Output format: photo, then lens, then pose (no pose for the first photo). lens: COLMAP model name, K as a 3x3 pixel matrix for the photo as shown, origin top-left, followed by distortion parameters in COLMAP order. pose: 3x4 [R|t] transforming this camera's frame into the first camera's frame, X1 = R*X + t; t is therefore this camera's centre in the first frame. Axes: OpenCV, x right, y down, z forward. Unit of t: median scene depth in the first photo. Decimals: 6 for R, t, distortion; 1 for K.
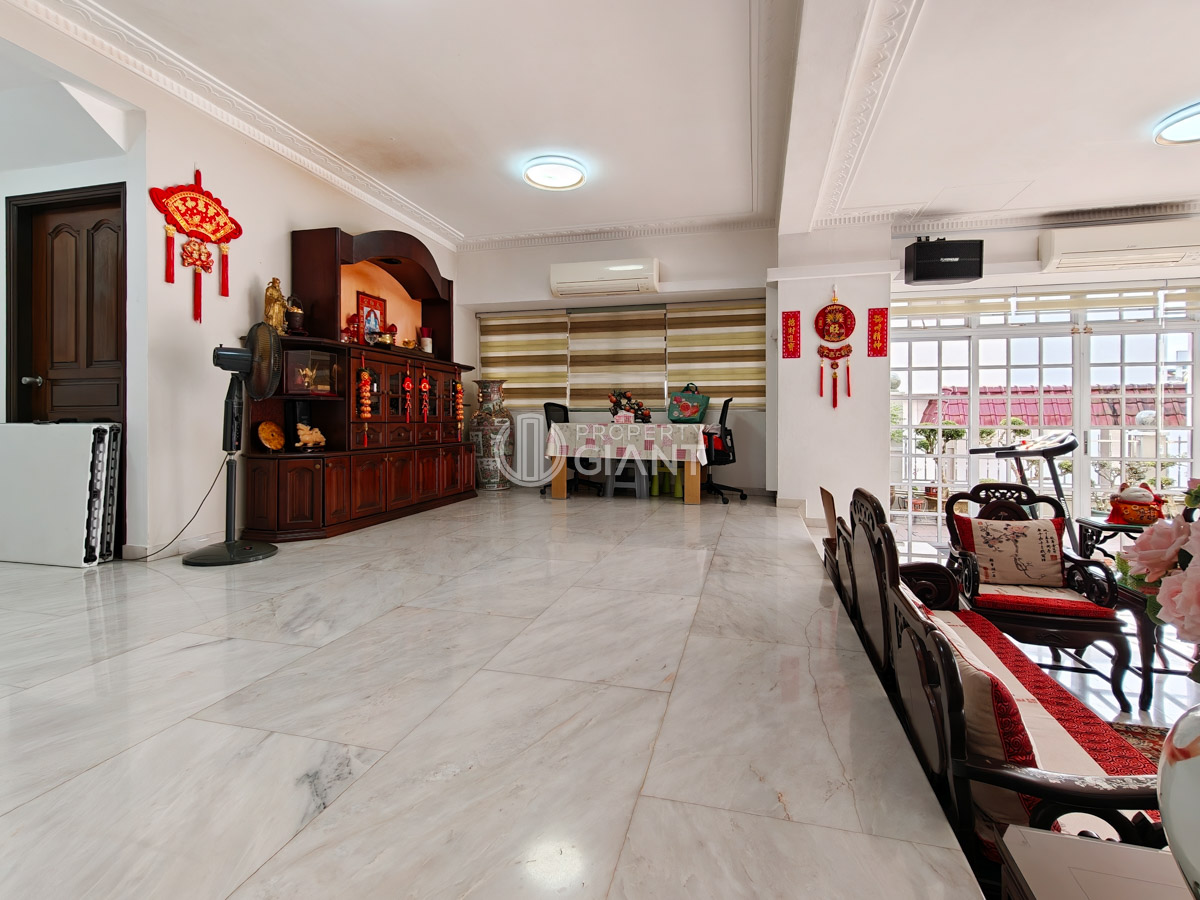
lens RADIAL K [[555.3, 0, 612.7], [0, 555.3, 426.5], [0, 0, 1]] dist [0.000605, -0.000018]
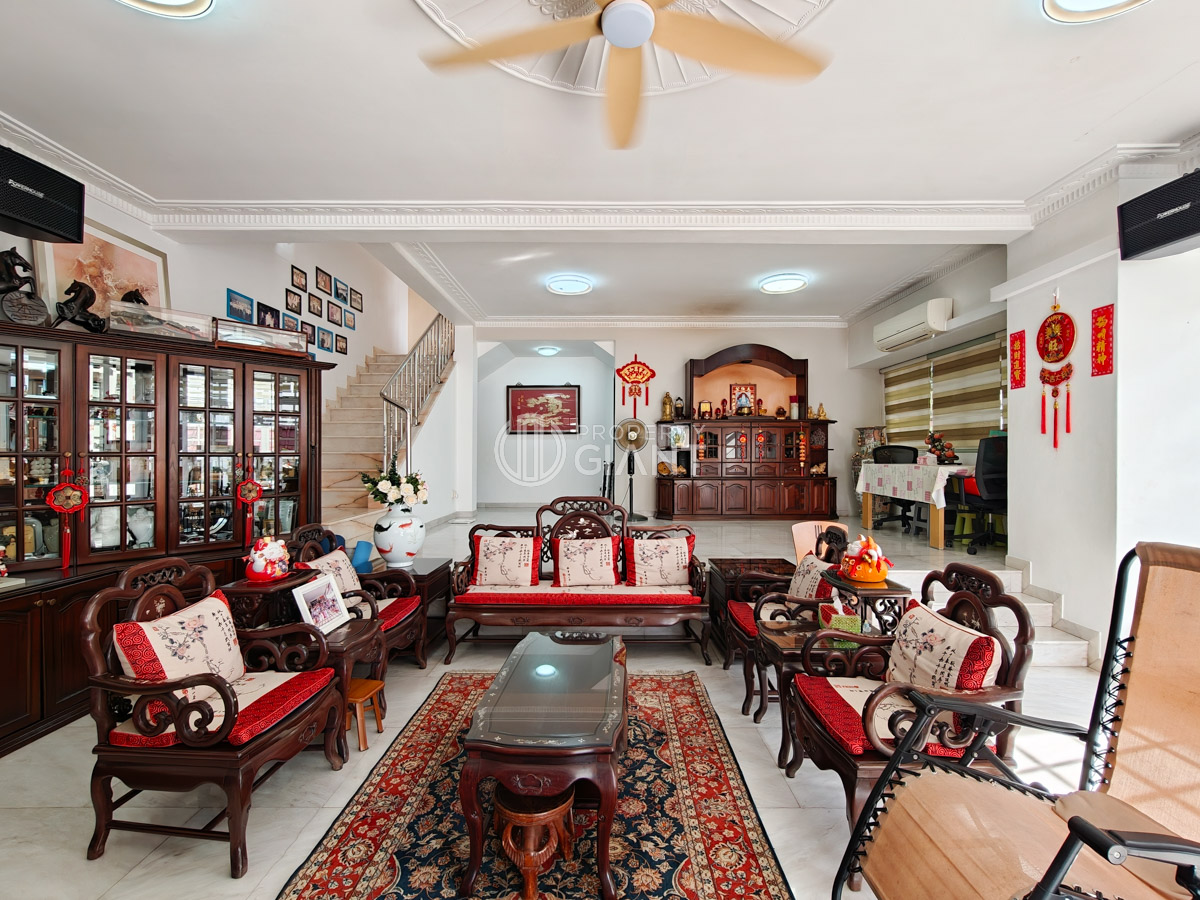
lens RADIAL K [[543.1, 0, 605.5], [0, 543.1, 452.2], [0, 0, 1]] dist [-0.002395, -0.000157]
pose [[0.250660, -0.010819, -0.968015, 1.035399], [-0.009653, 0.999860, -0.013674, -0.012848], [0.968027, 0.012772, 0.250521, 0.228009]]
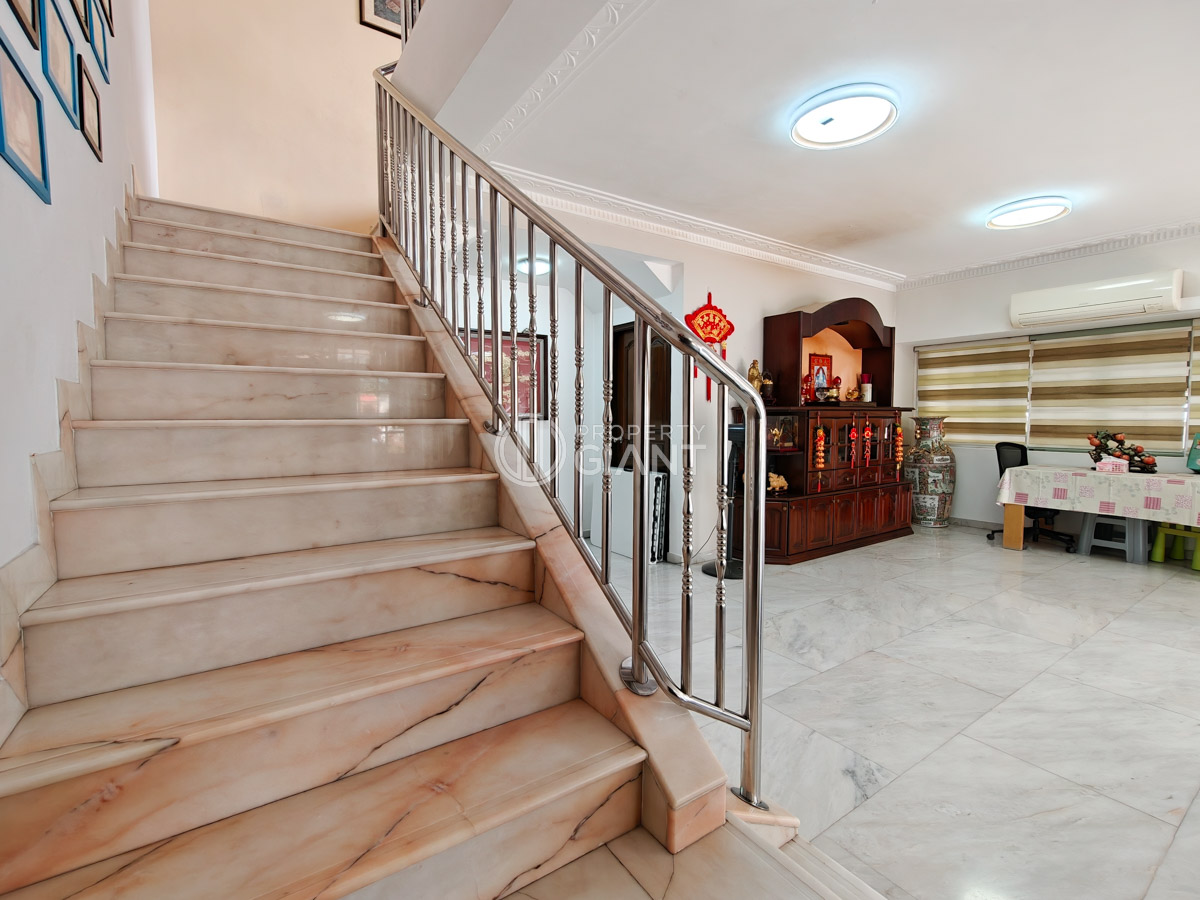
lens RADIAL K [[543.1, 0, 605.5], [0, 543.1, 452.2], [0, 0, 1]] dist [-0.002395, -0.000157]
pose [[0.752965, 0.037771, -0.656976, -0.022960], [-0.002852, 0.998529, 0.054138, -0.097385], [0.658055, -0.038890, 0.751965, -0.157084]]
